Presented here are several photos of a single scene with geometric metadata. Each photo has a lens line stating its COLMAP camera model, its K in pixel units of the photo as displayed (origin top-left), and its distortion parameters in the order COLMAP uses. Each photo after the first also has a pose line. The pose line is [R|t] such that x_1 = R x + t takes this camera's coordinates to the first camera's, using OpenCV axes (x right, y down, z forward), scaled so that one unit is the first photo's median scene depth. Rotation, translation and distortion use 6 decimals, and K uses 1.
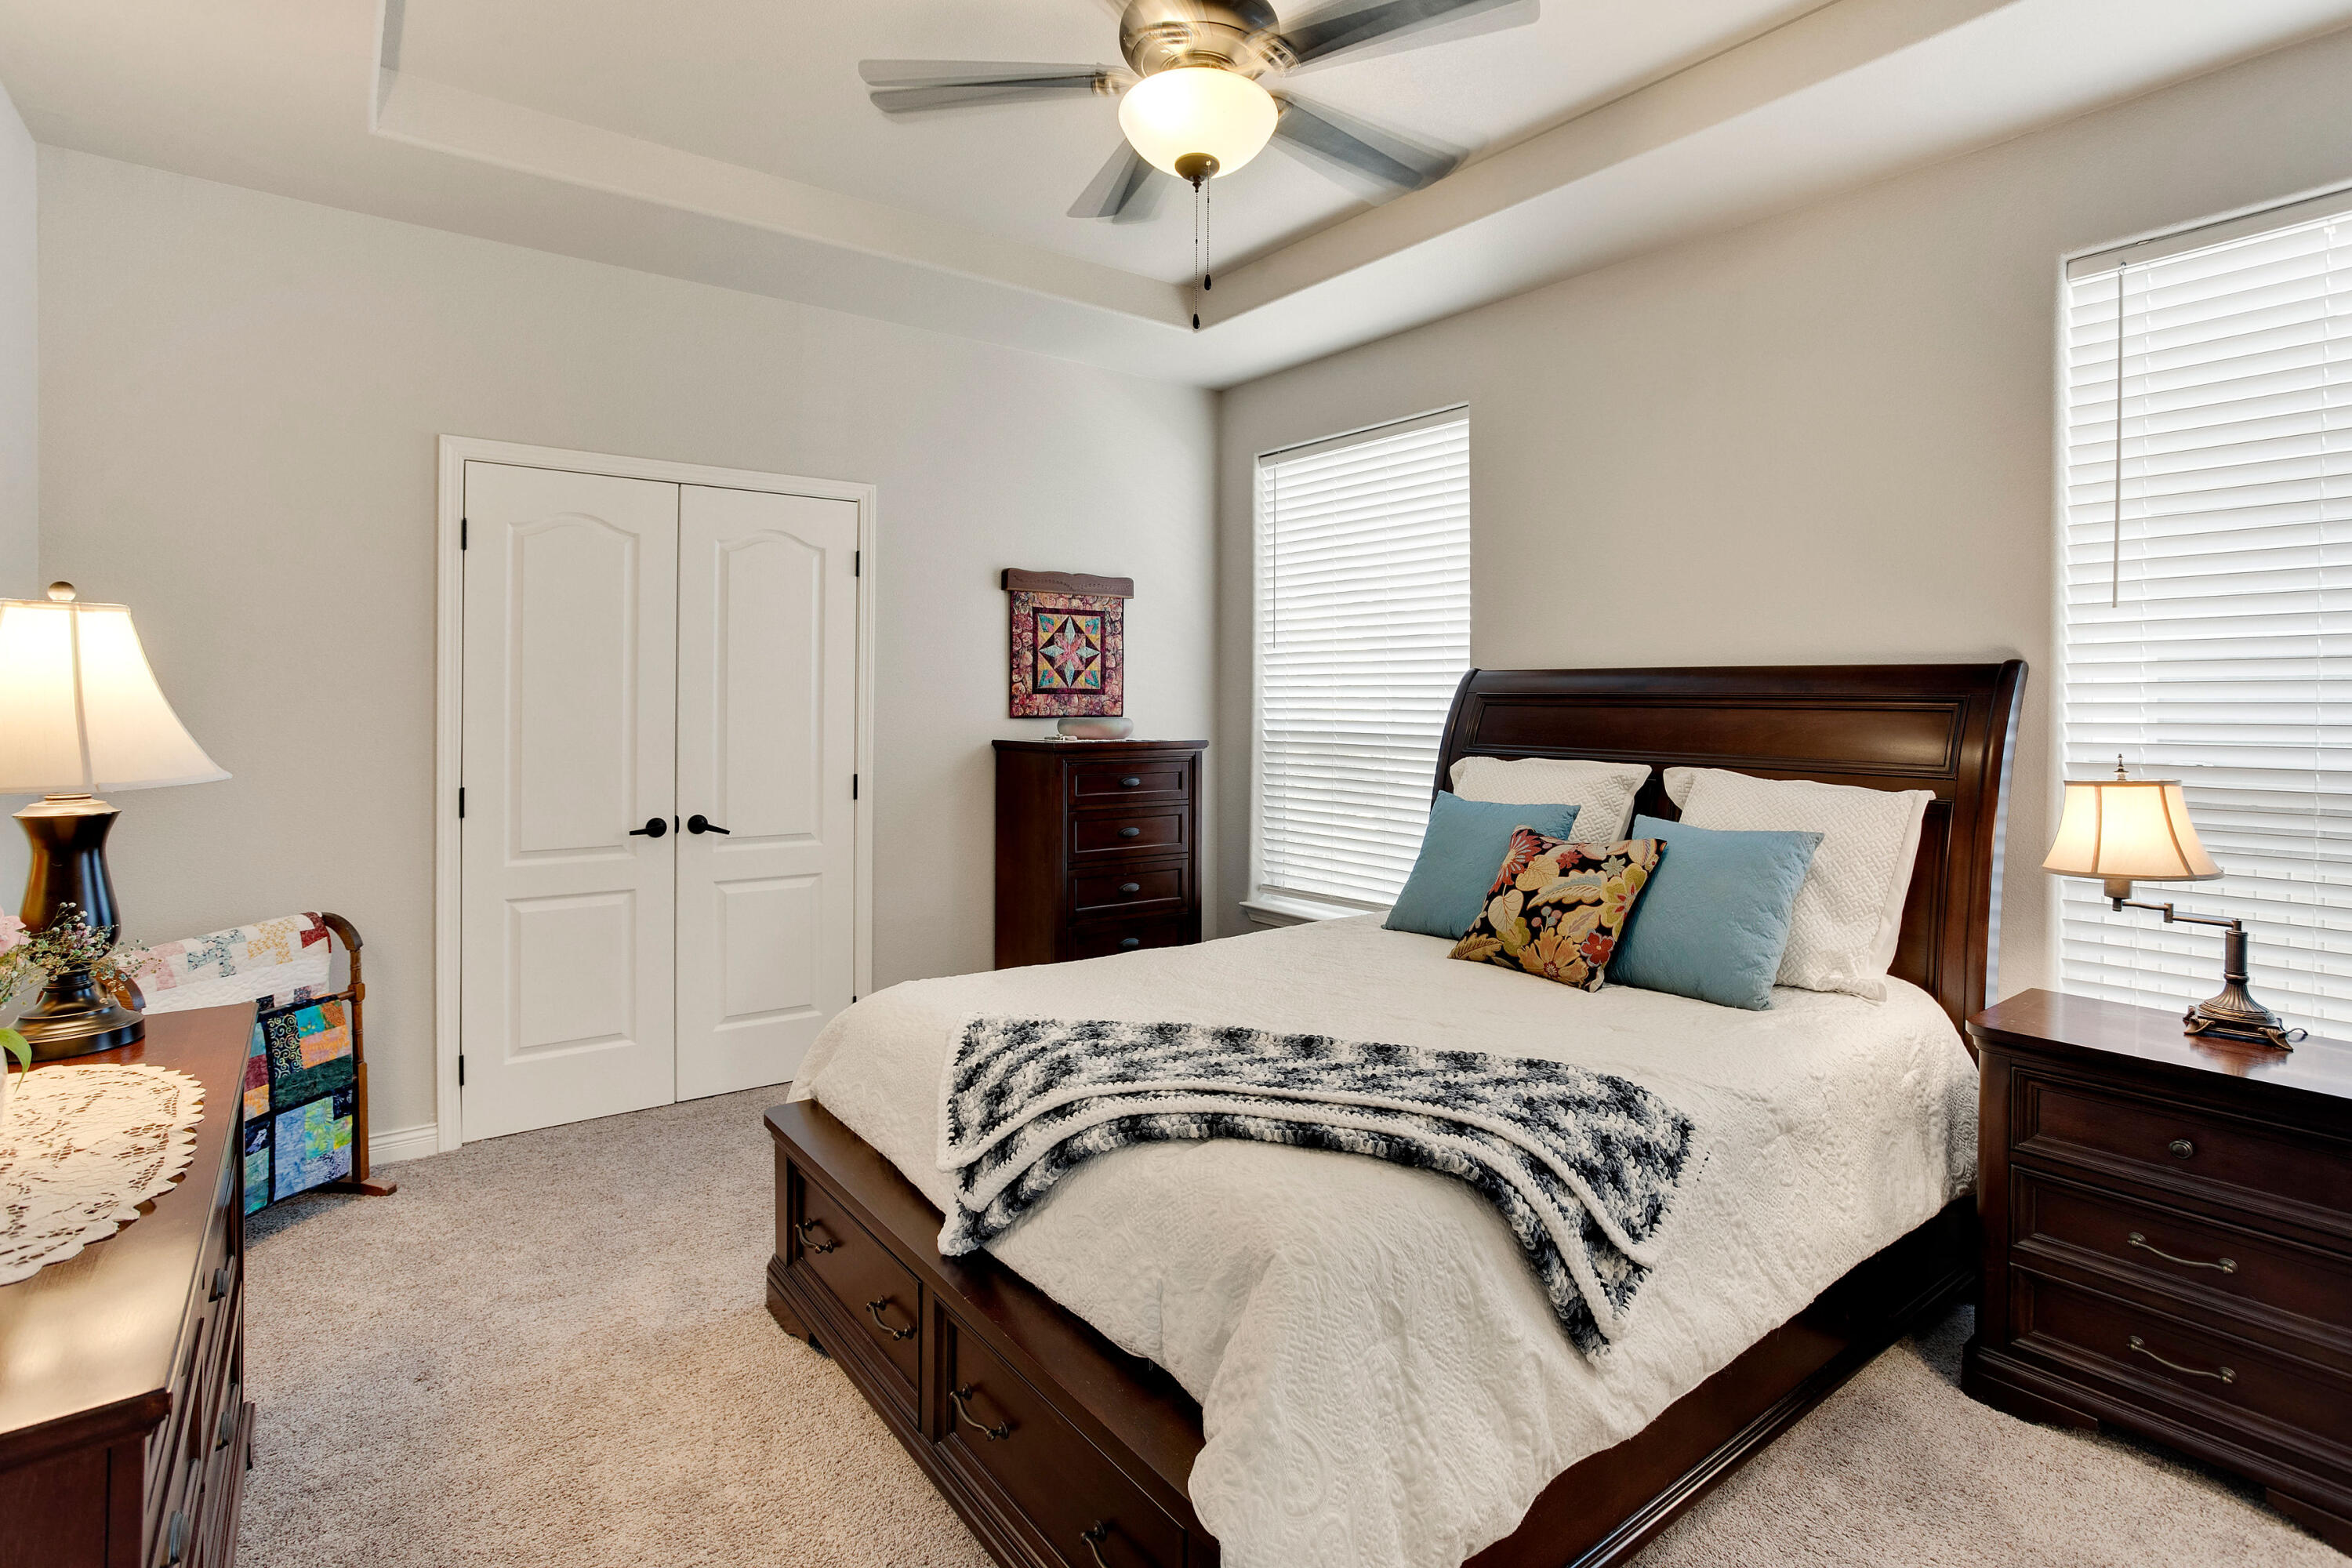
lens RADIAL K [[1144.6, 0, 1176.7], [0, 1144.6, 703.6], [0, 0, 1]] dist [-0.041014, 0.025059]
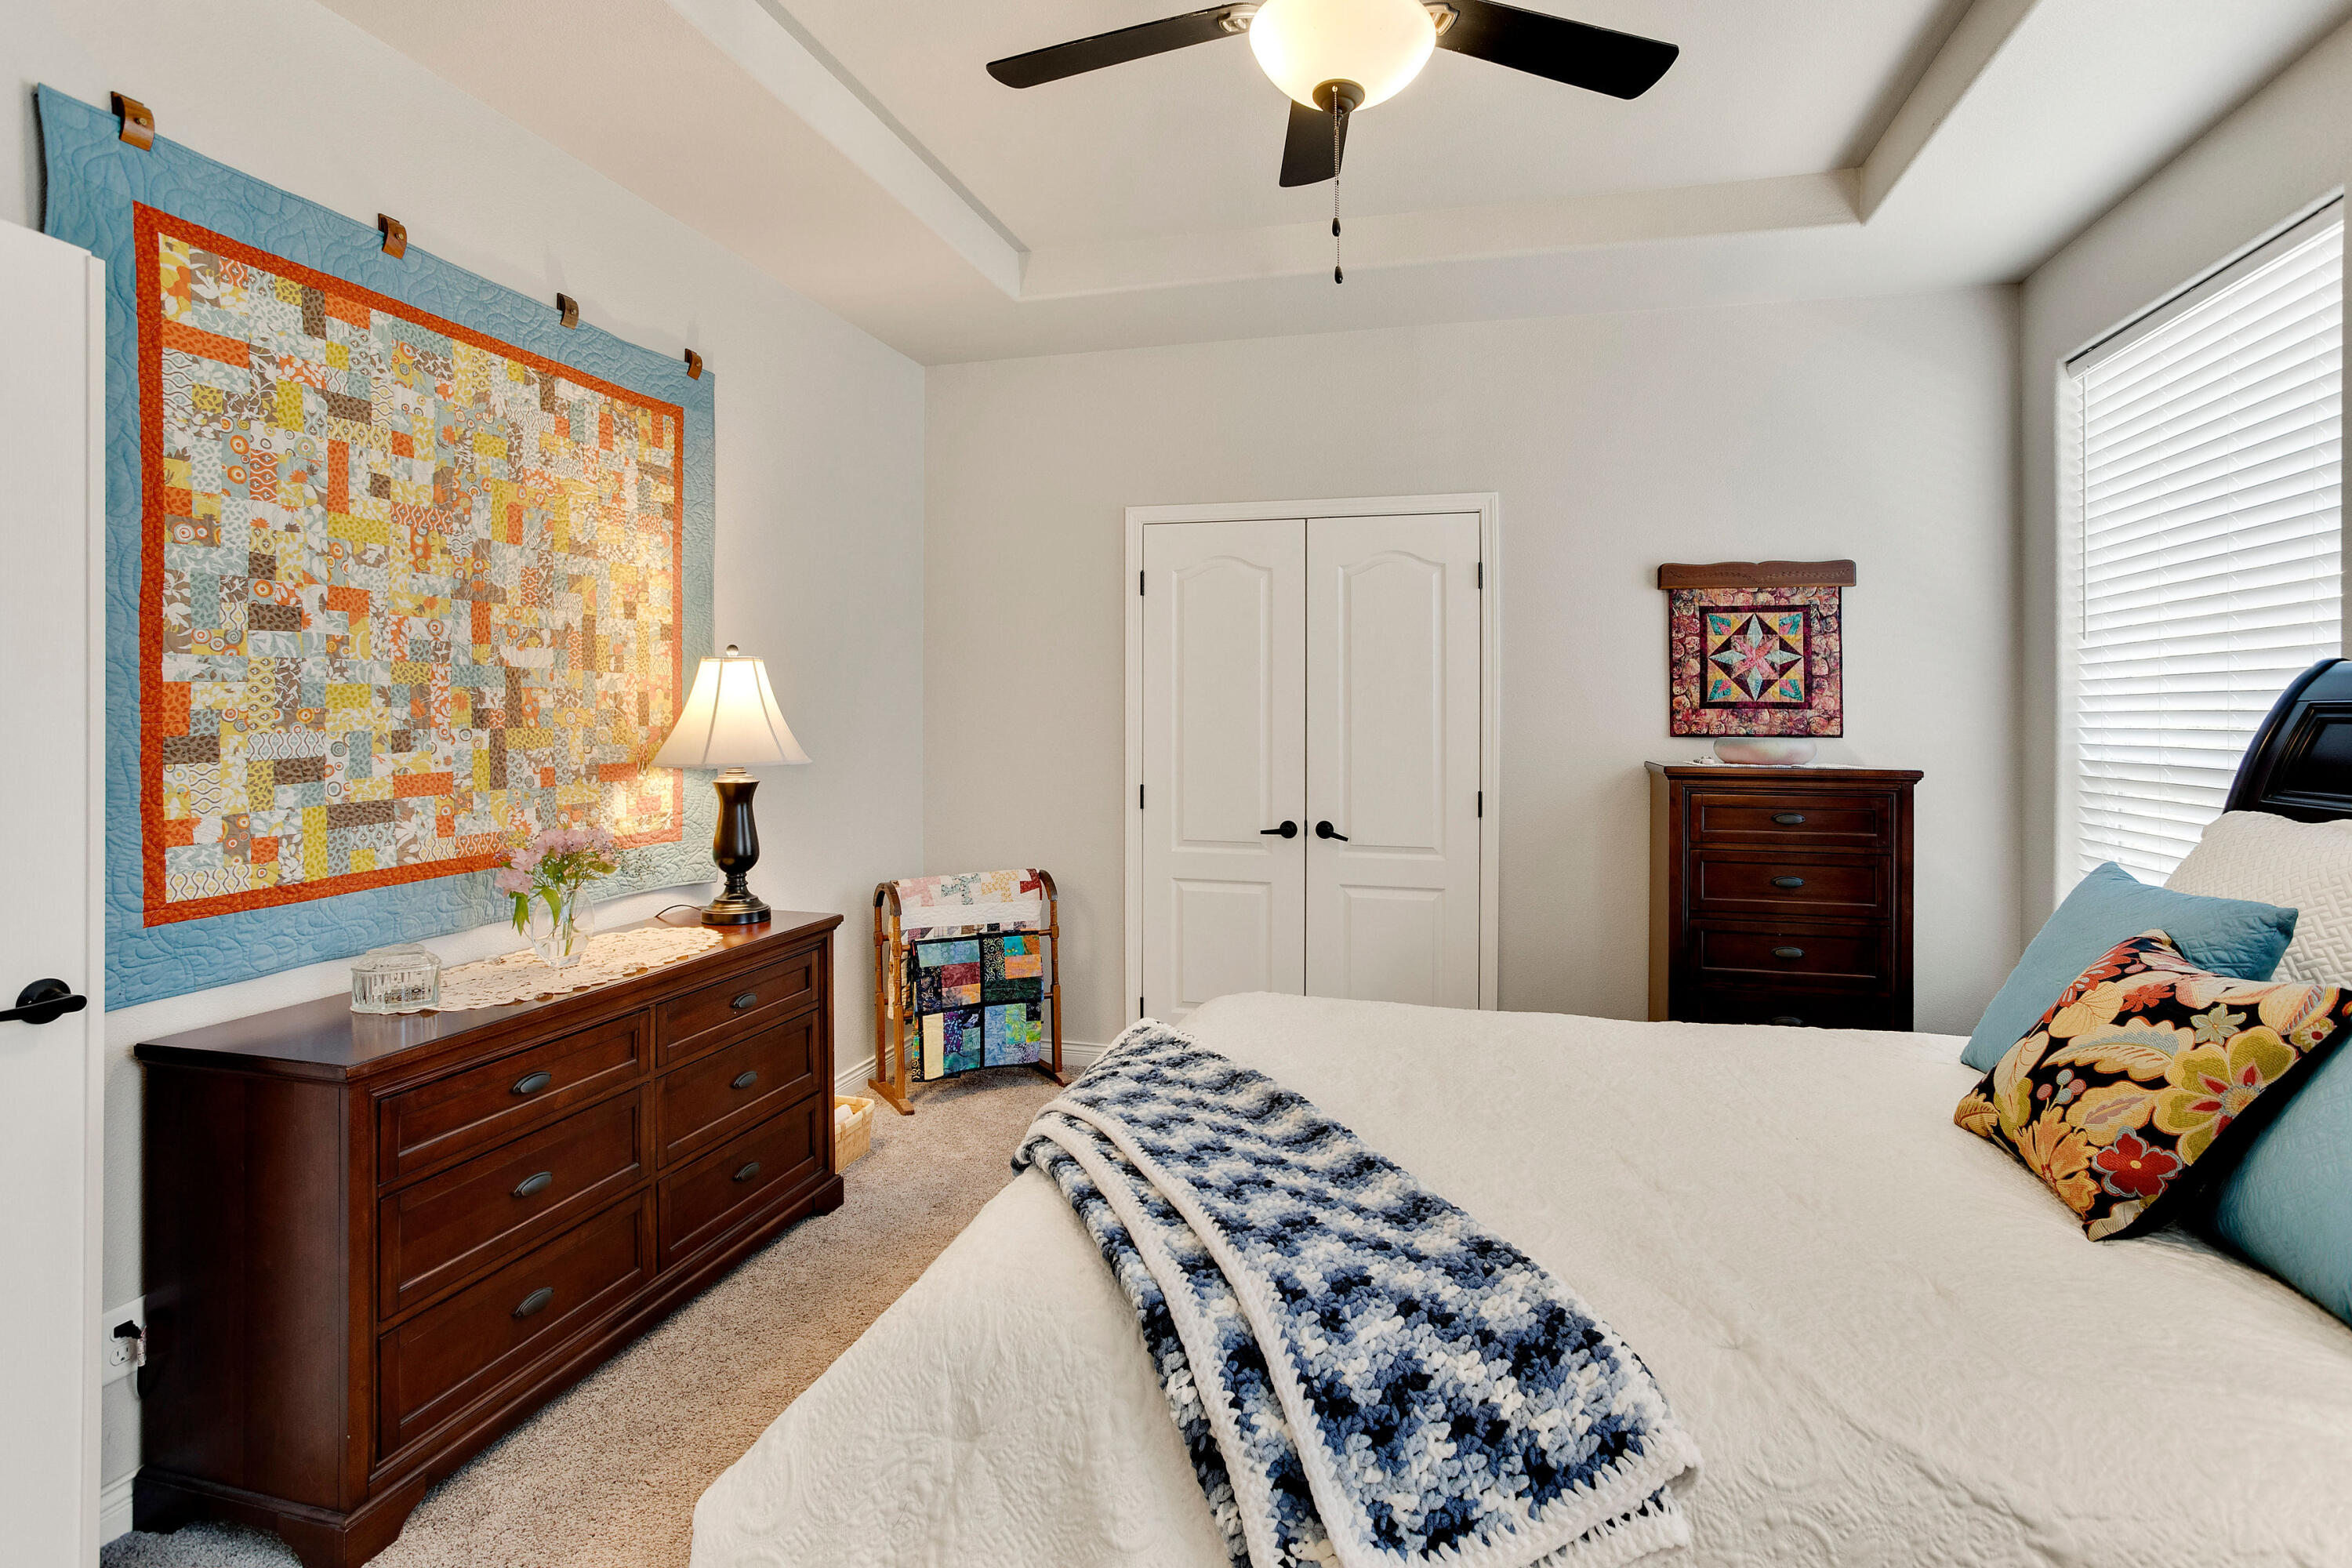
lens RADIAL K [[1144.6, 0, 1191.7], [0, 1144.6, 723.7], [0, 0, 1]] dist [-0.041014, 0.025059]
pose [[0.629834, 0.004734, -0.776715, 0.433924], [-0.004668, 0.999986, 0.002310, 0.003516], [0.776715, 0.002170, 0.629848, 0.264724]]
